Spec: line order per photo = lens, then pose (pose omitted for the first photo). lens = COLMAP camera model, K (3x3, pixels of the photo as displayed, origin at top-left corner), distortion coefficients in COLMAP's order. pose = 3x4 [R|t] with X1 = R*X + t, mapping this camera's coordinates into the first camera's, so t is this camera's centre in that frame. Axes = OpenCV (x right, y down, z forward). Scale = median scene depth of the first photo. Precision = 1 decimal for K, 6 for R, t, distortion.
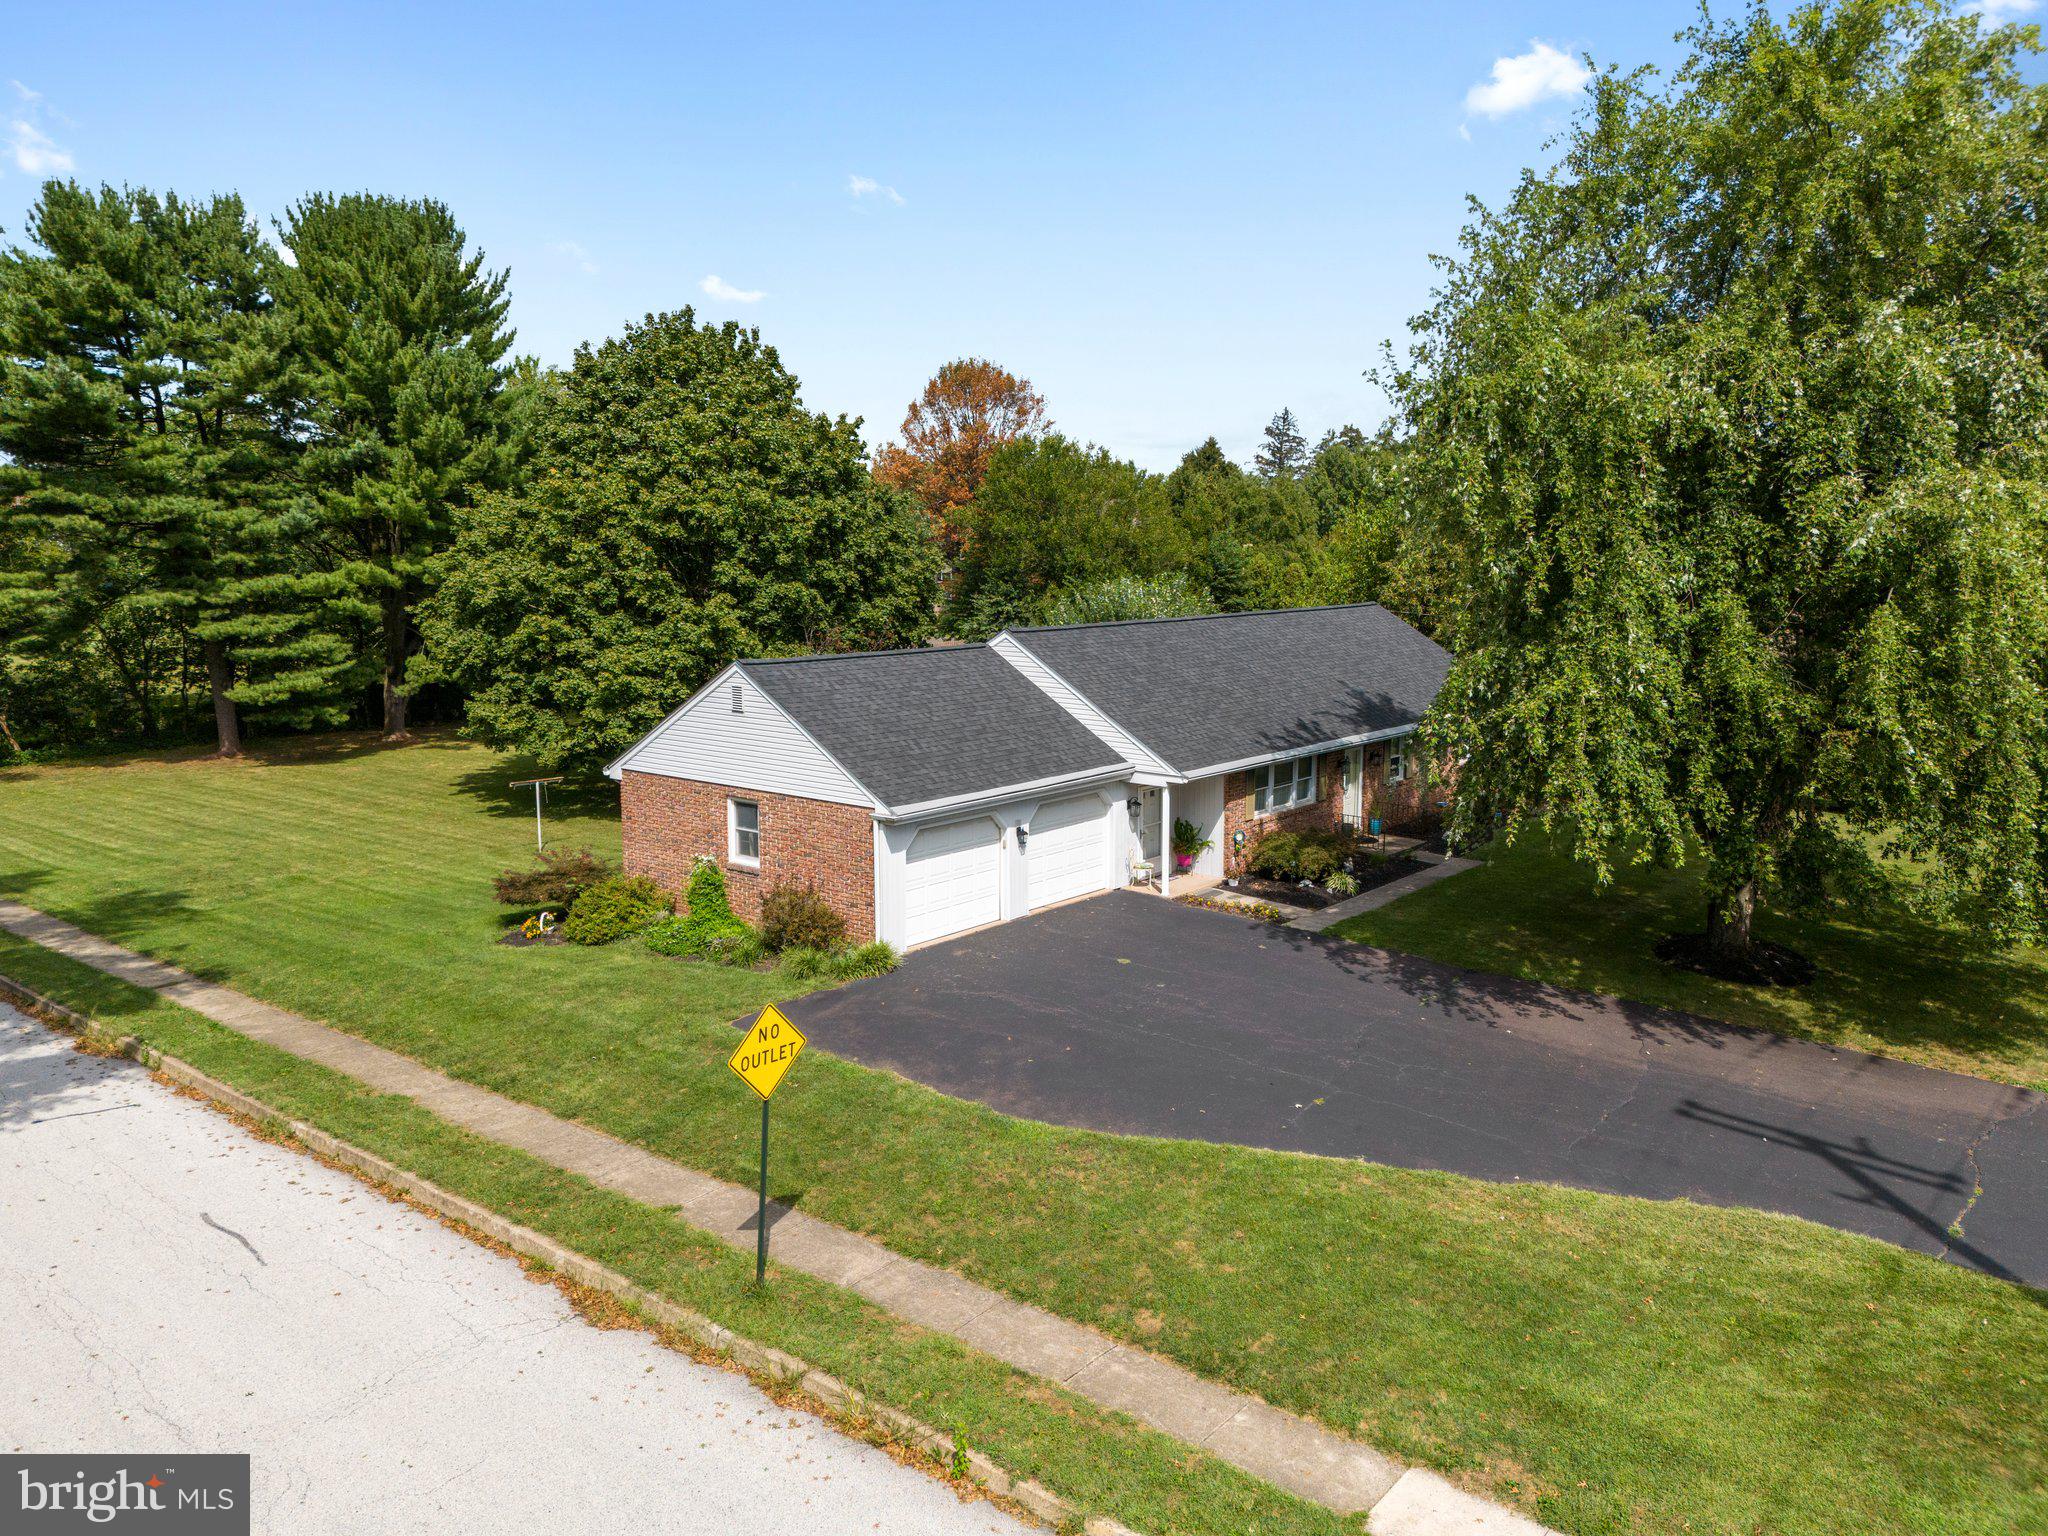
lens RADIAL K [[1511.5, 0, 1026.7], [0, 1511.5, 776.9], [0, 0, 1]] dist [0.036410, -0.003307]
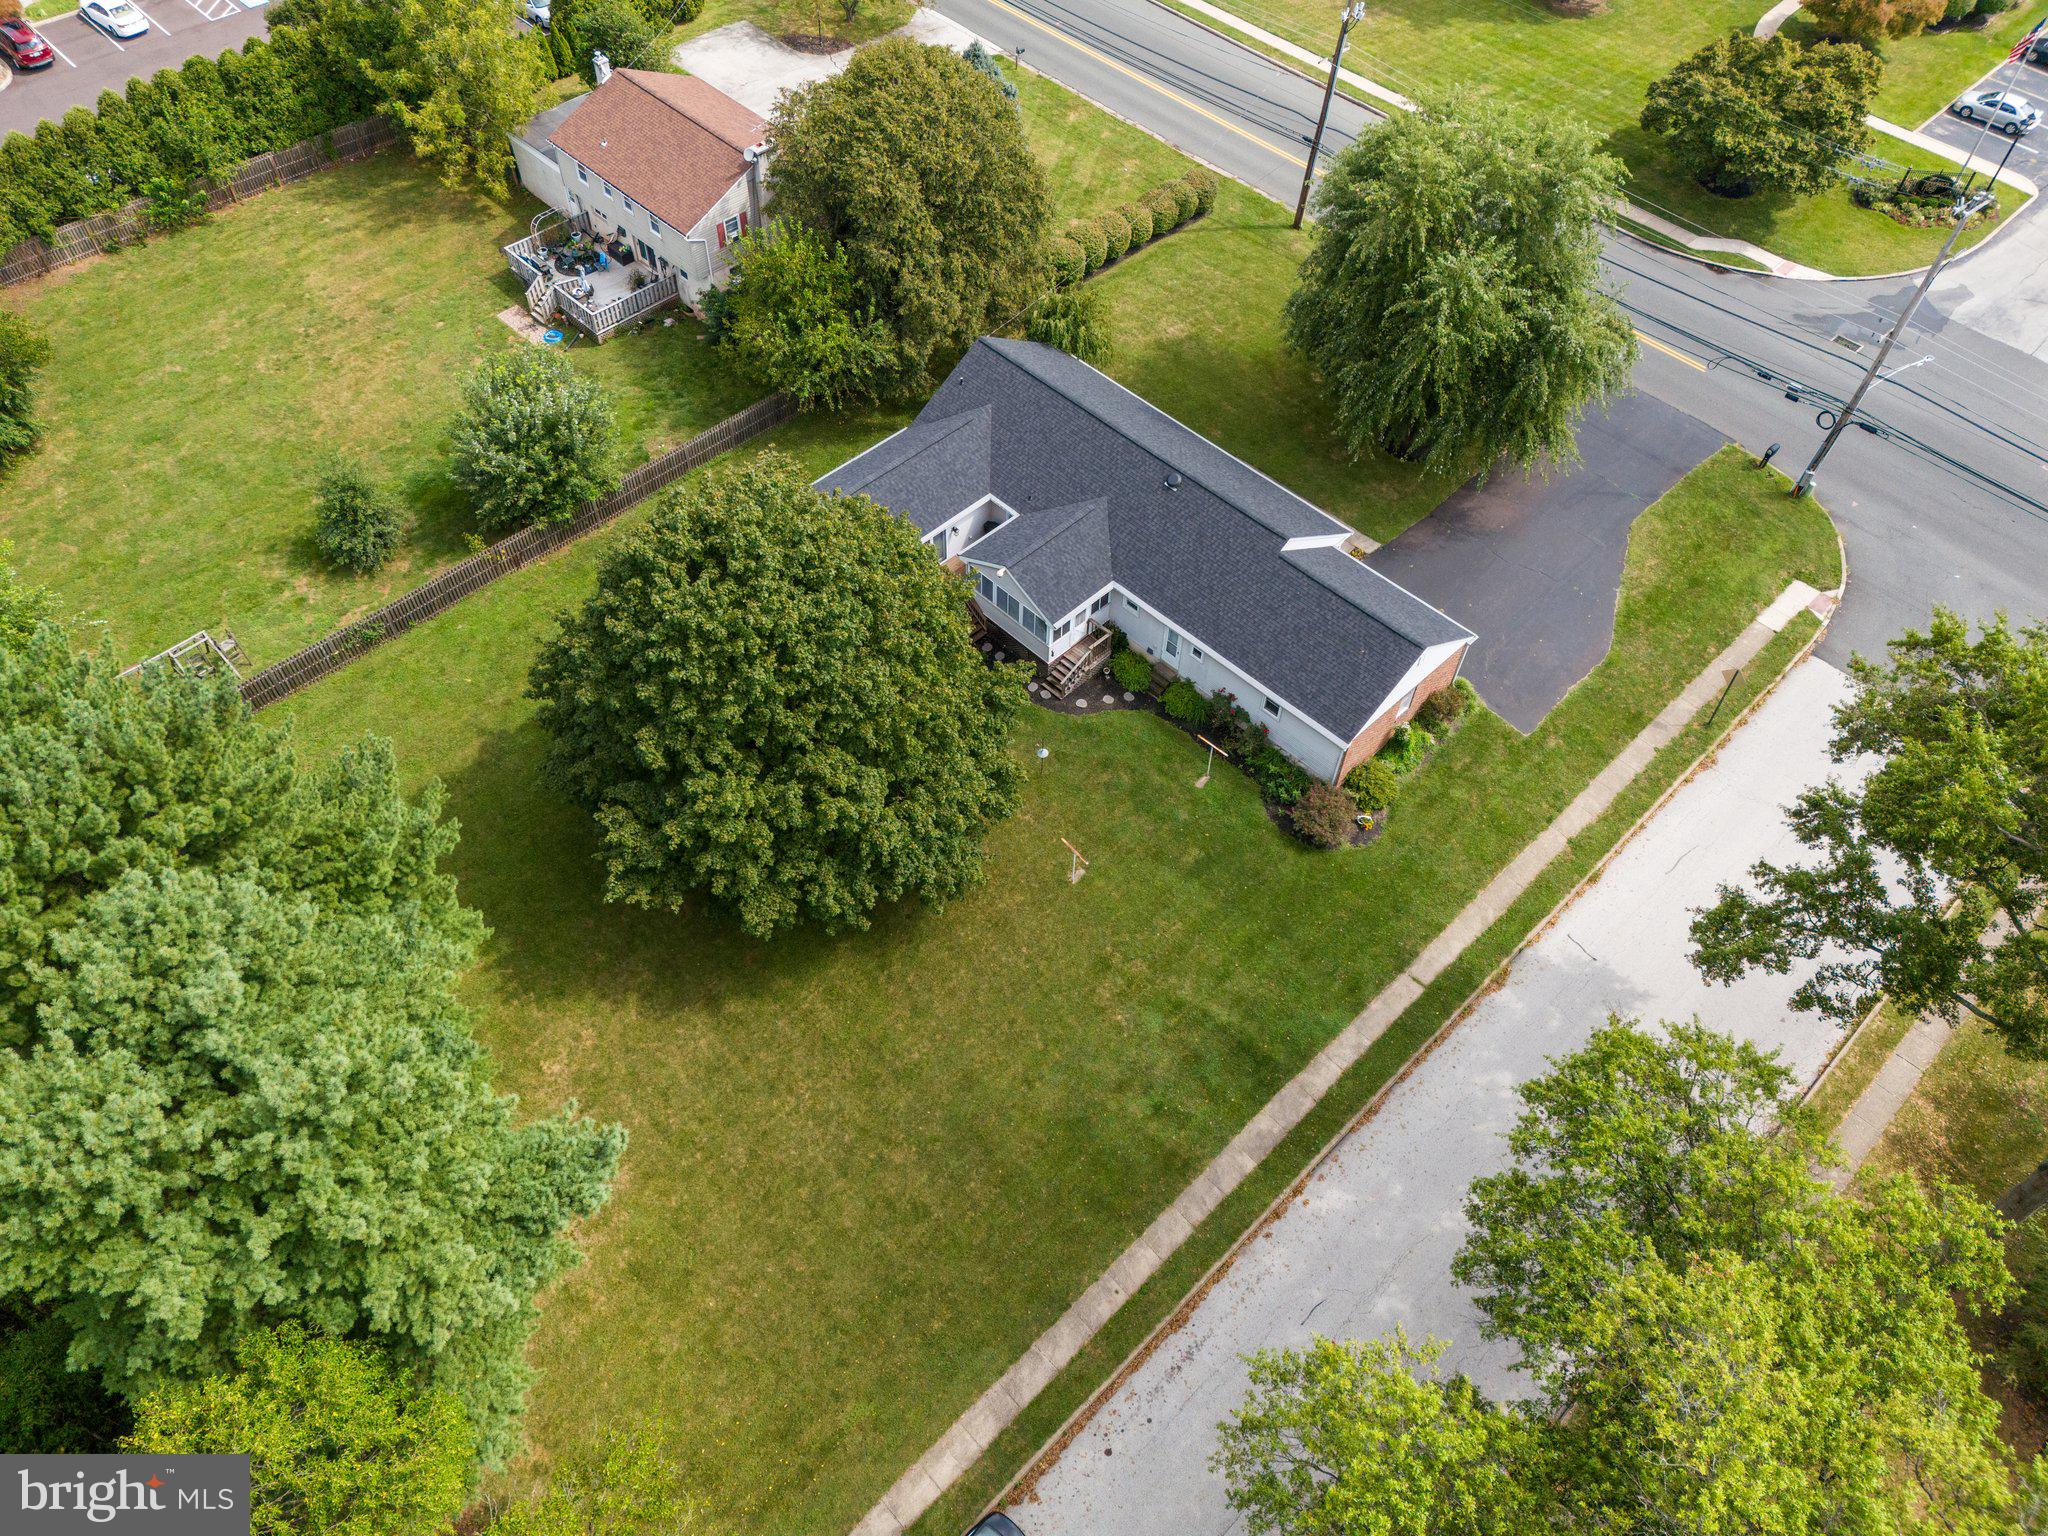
lens RADIAL K [[1502.4, 0, 1018.0], [0, 1502.4, 790.6], [0, 0, 1]] dist [0.105140, -0.118616]
pose [[0.097851, -0.786595, 0.609667, -1.630847], [0.142474, 0.617368, 0.773665, -1.601665], [-0.984950, 0.011158, 0.172480, 1.197213]]
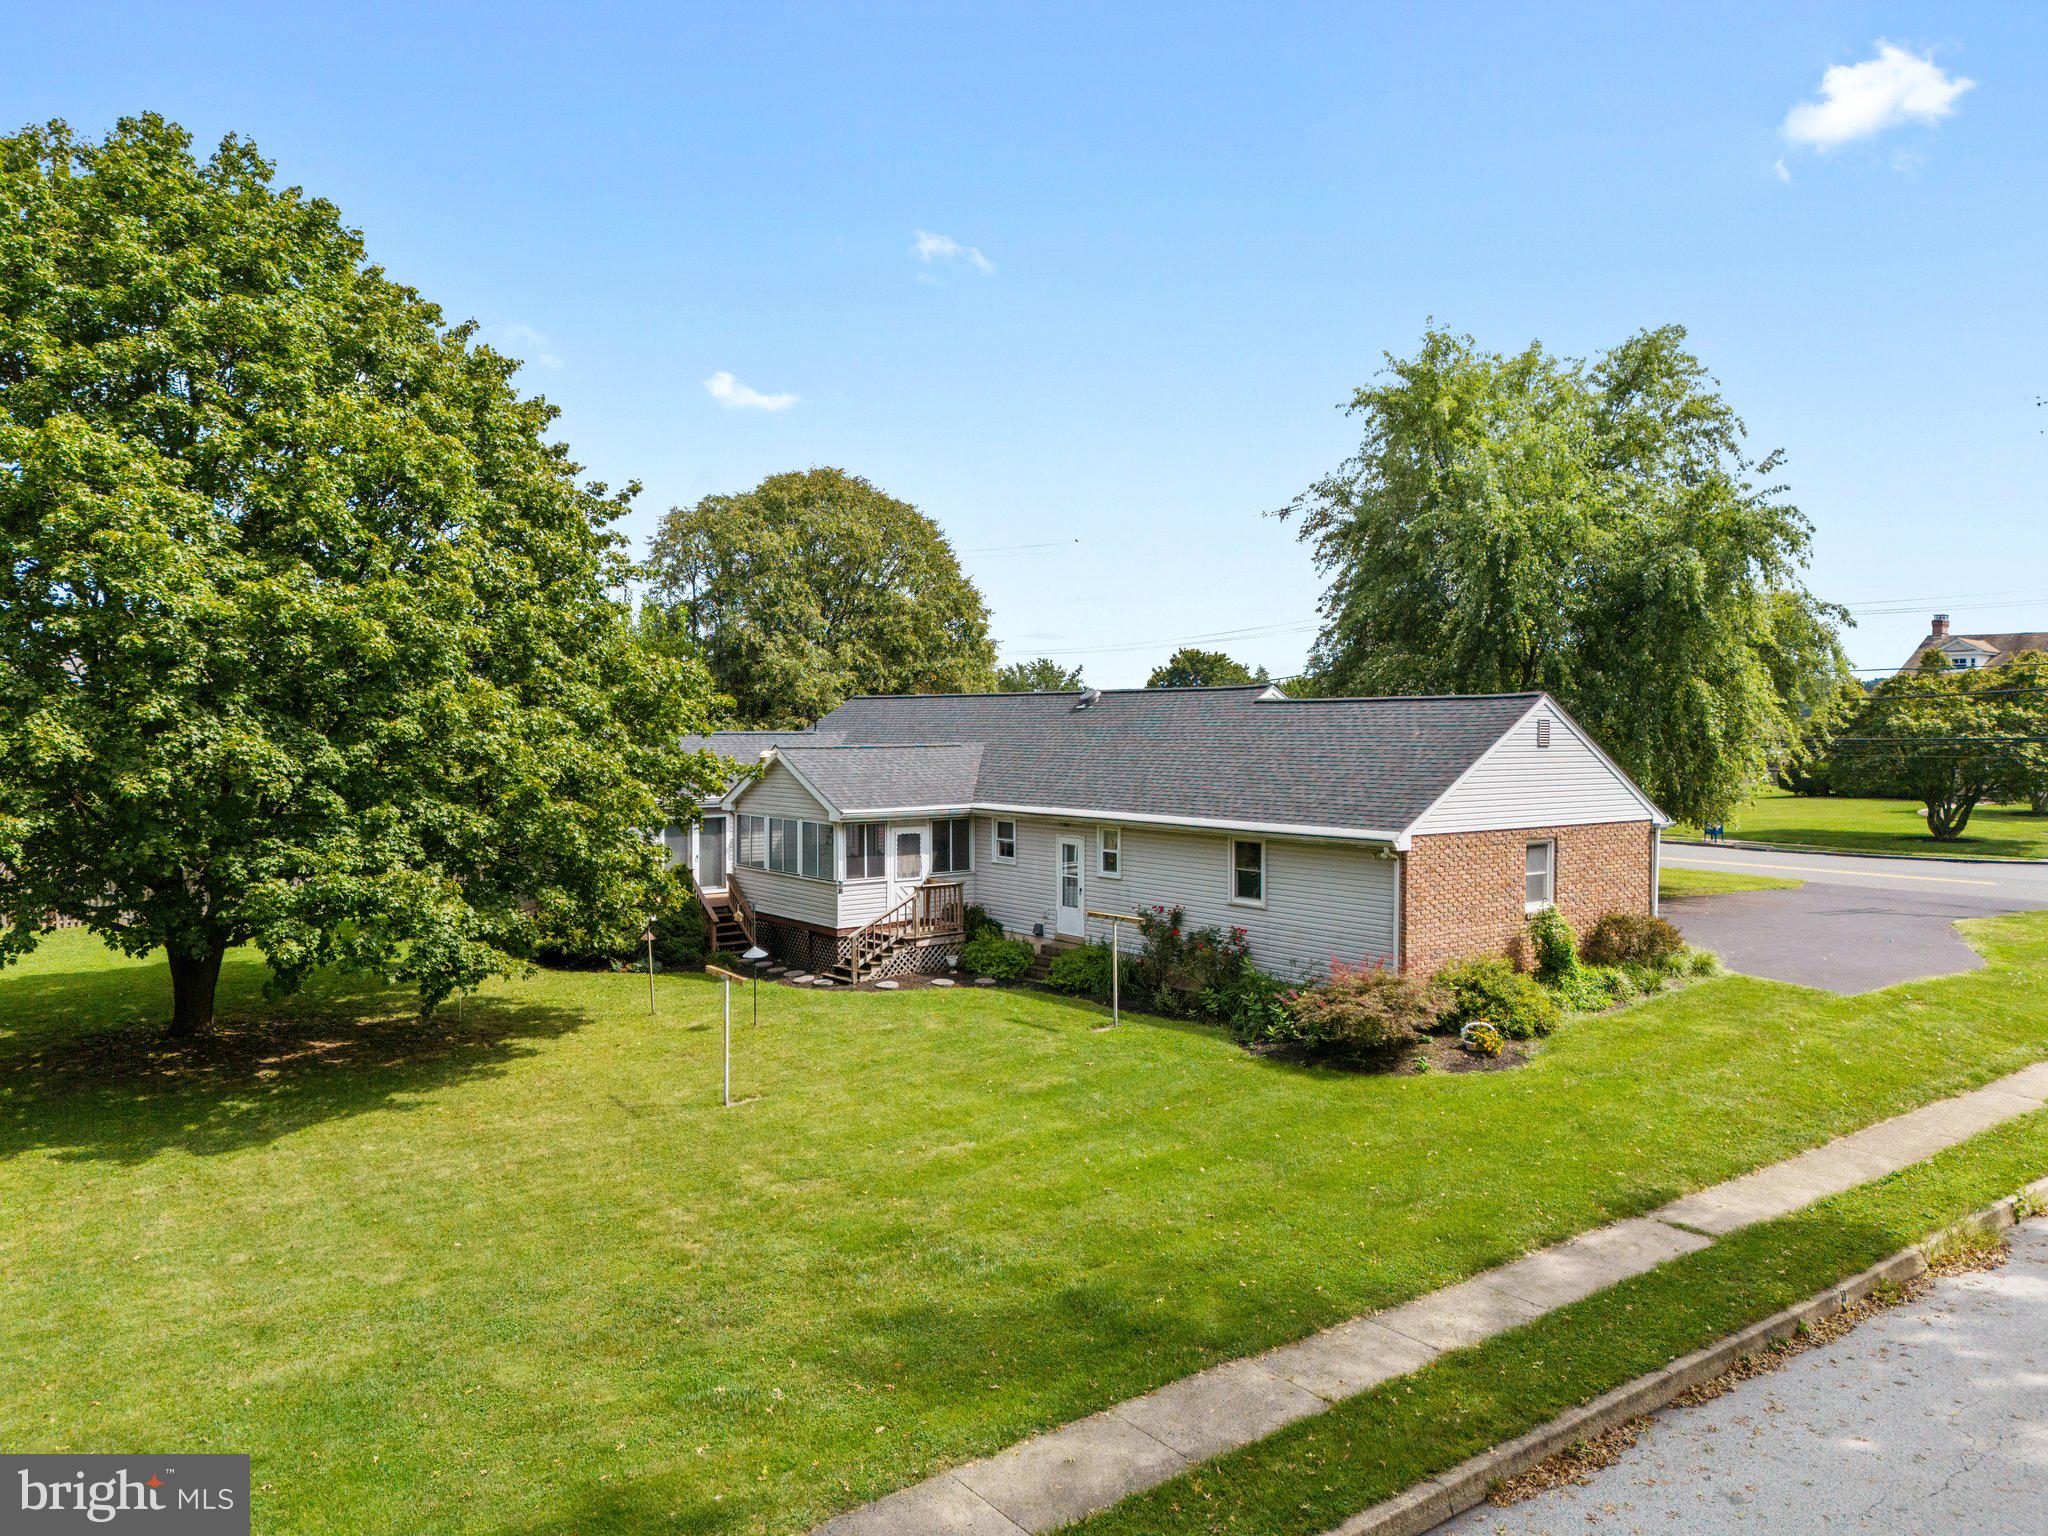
lens RADIAL K [[1504.7, 0, 1018.6], [0, 1504.7, 779.4], [0, 0, 1]] dist [0.072398, -0.065062]
pose [[0.222646, -0.034953, 0.974273, -1.218544], [0.162092, 0.986774, -0.001641, -0.077698], [-0.961330, 0.158287, 0.225367, 1.120377]]
